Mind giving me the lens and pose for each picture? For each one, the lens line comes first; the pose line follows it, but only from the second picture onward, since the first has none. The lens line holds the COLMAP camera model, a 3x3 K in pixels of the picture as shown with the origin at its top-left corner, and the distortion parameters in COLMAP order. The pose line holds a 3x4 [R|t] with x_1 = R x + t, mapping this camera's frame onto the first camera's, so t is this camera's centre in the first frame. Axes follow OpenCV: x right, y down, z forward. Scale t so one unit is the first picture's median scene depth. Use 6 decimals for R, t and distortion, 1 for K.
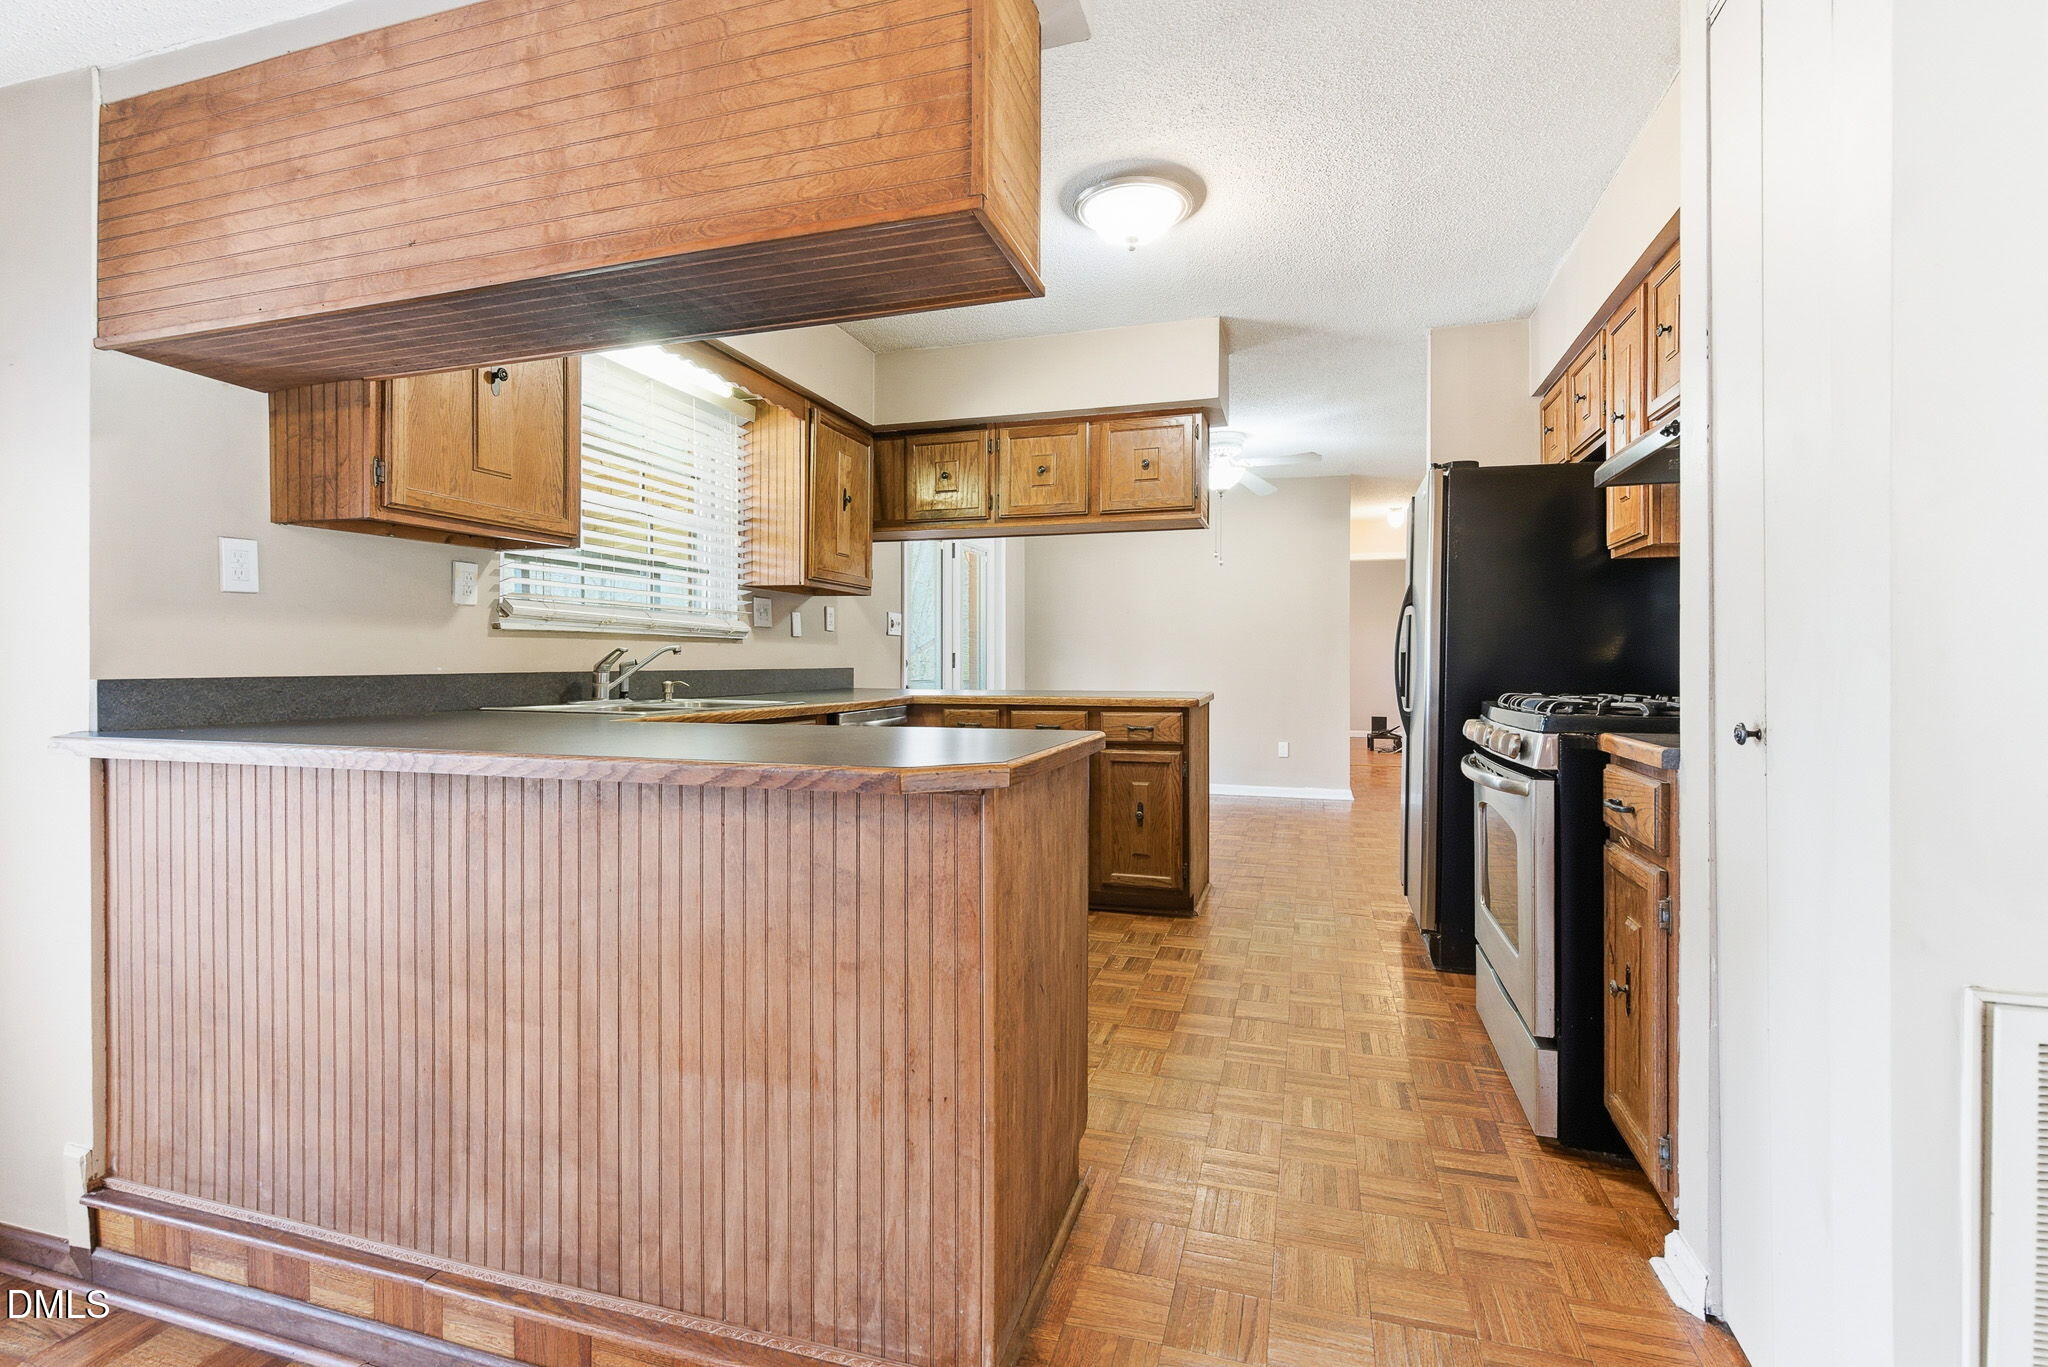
lens RADIAL K [[933.2, 0, 1033.3], [0, 933.2, 669.5], [0, 0, 1]] dist [0.001011, -0.002101]
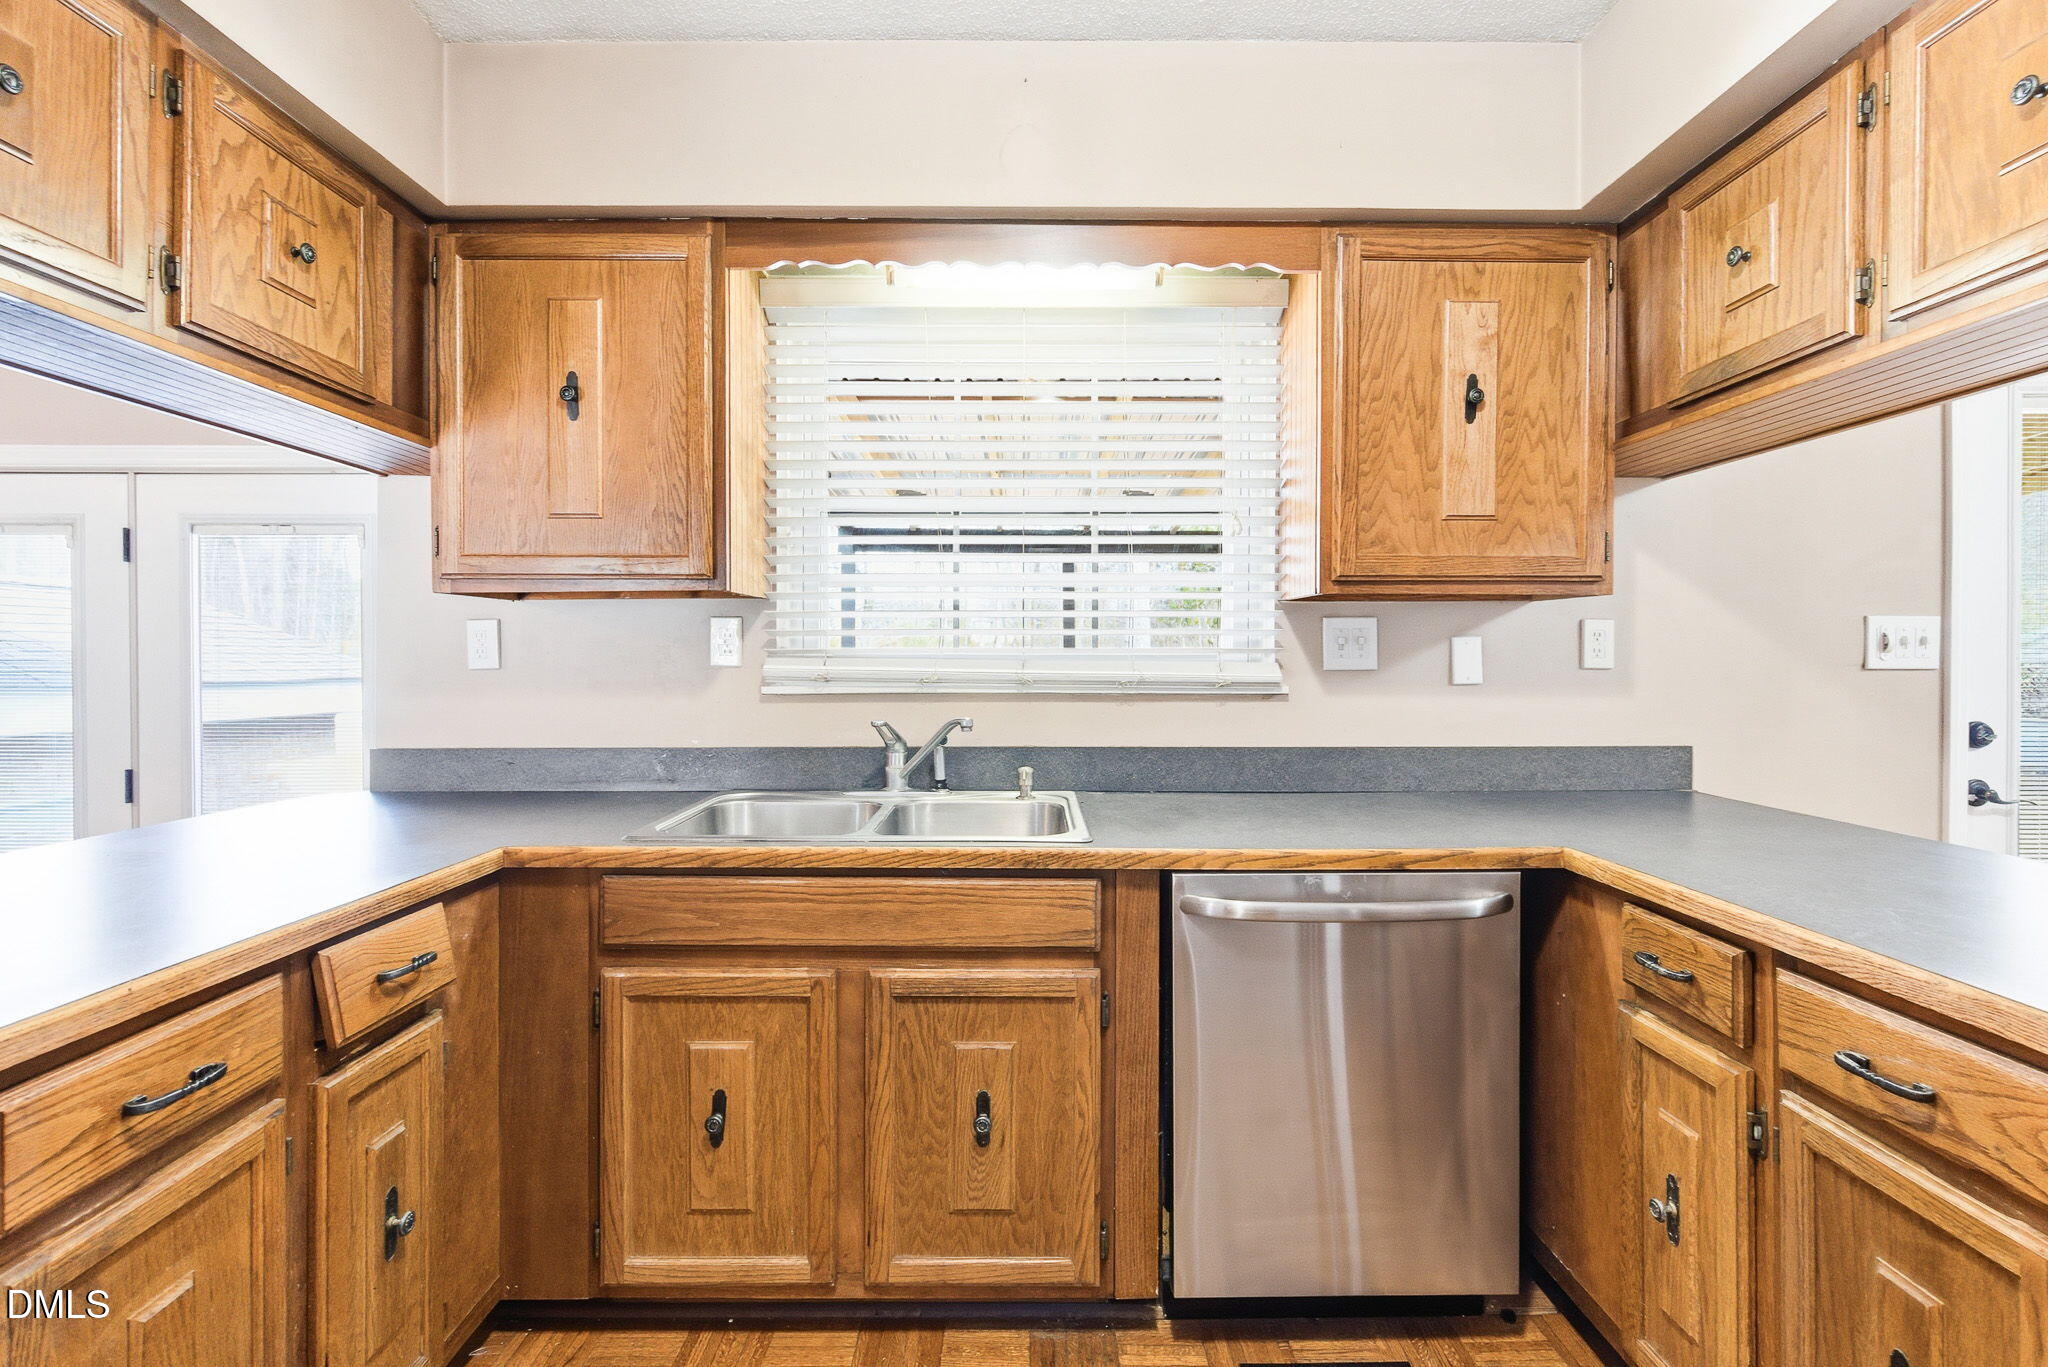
lens RADIAL K [[933.2, 0, 1015.9], [0, 933.2, 663.0], [0, 0, 1]] dist [0.001011, -0.002101]
pose [[0.279390, 0.006375, -0.960156, 0.381336], [-0.006881, 0.999966, 0.004637, -0.105644], [0.960153, 0.005311, 0.279425, 1.364893]]
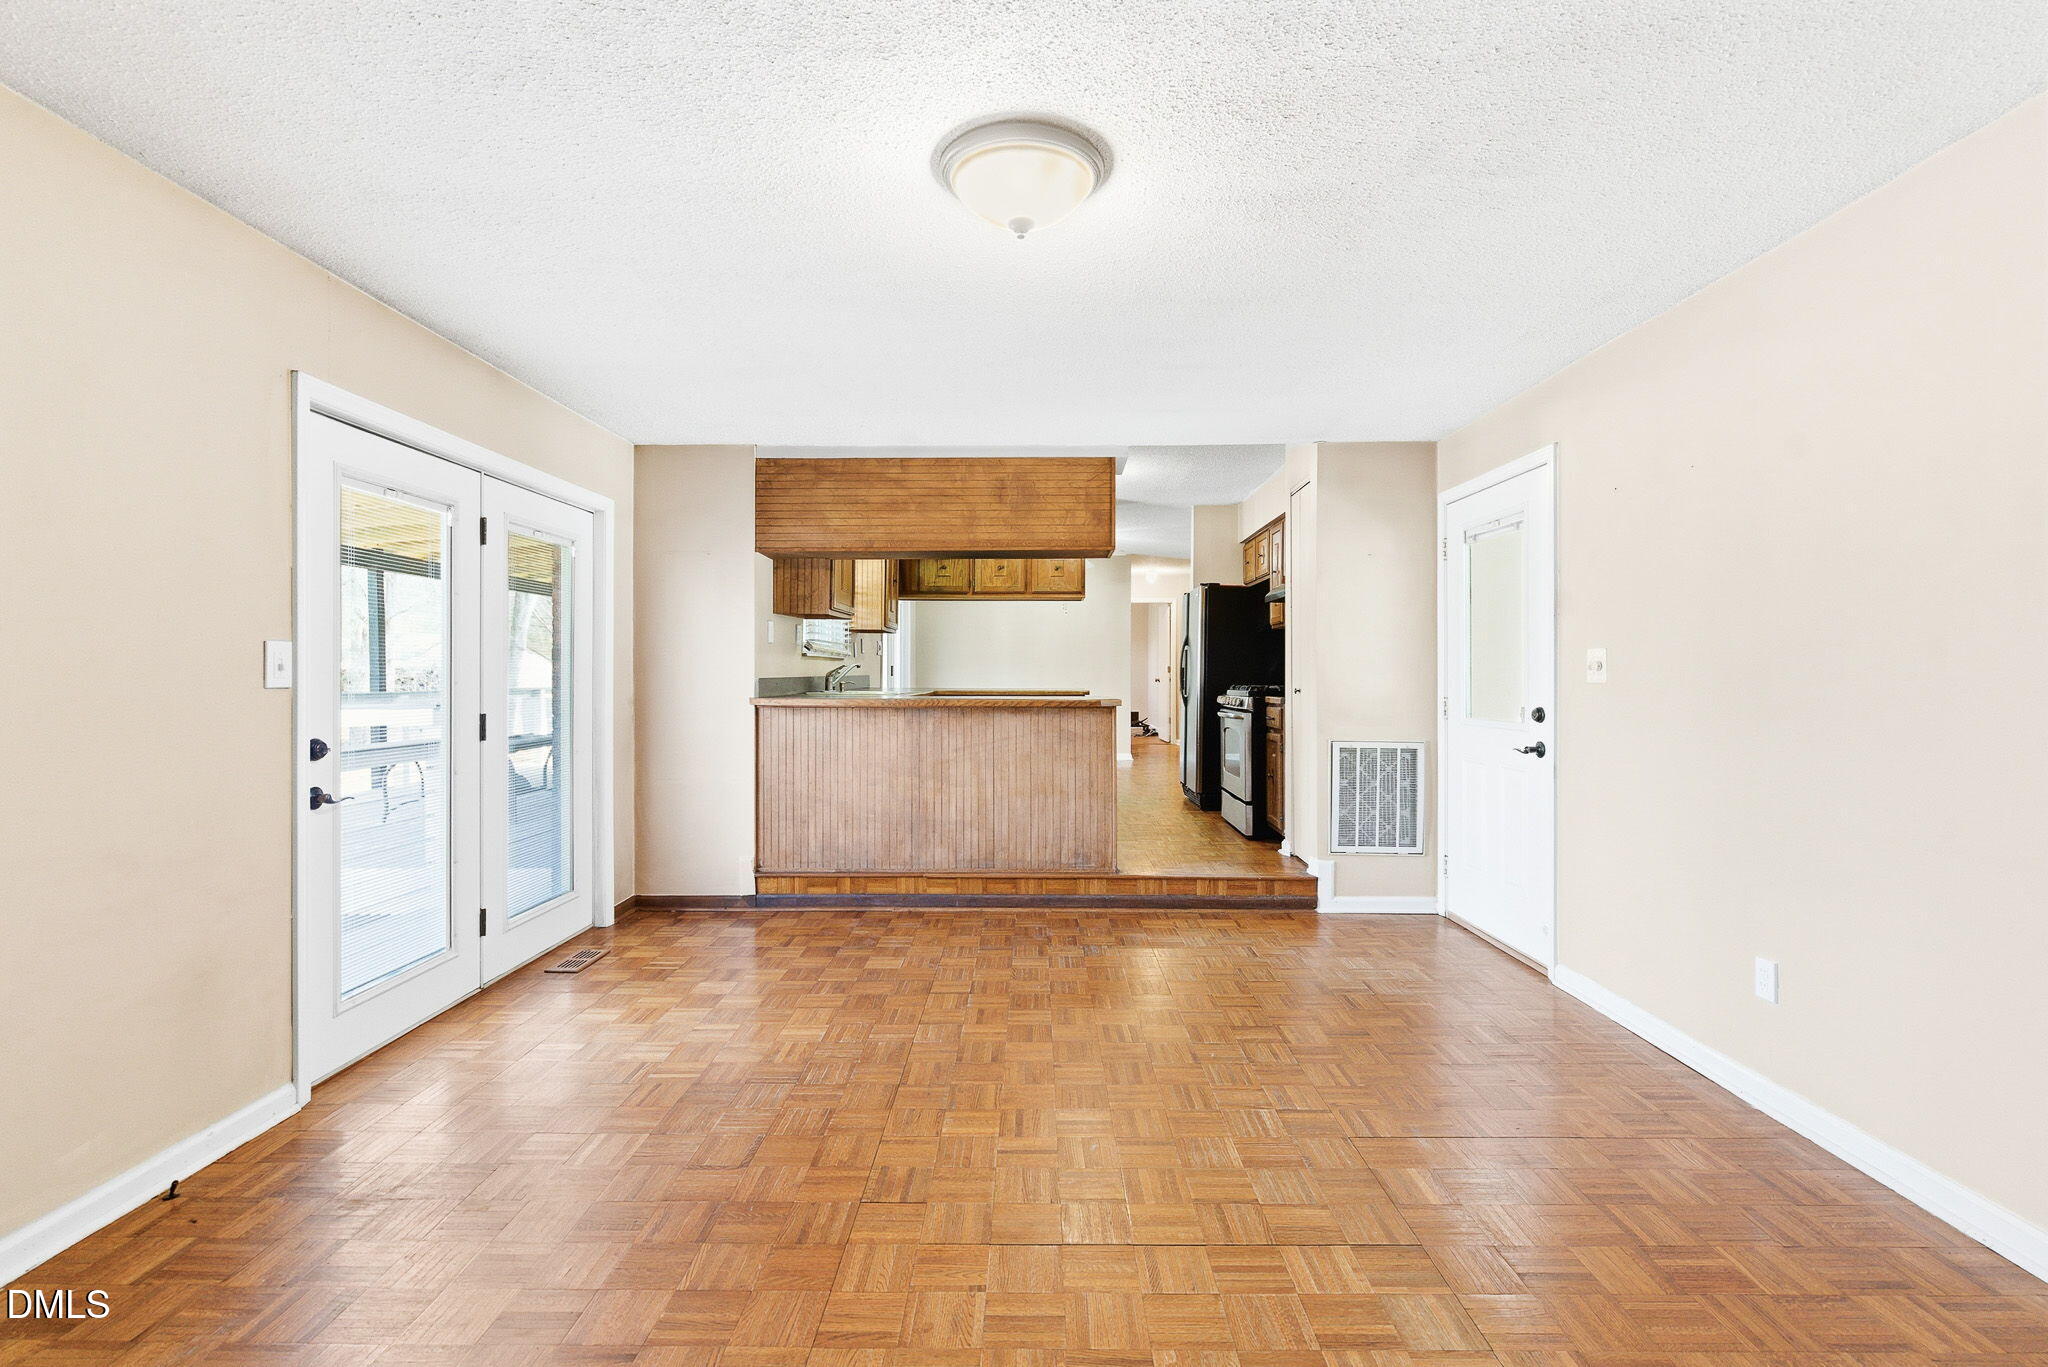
lens RADIAL K [[933.2, 0, 1023.1], [0, 933.2, 678.3], [0, 0, 1]] dist [0.001011, -0.002101]
pose [[0.961338, 0.000279, 0.275372, -0.953908], [-0.000125, 1.000000, -0.000578, 0.012245], [-0.275372, 0.000521, 0.961337, -1.647369]]
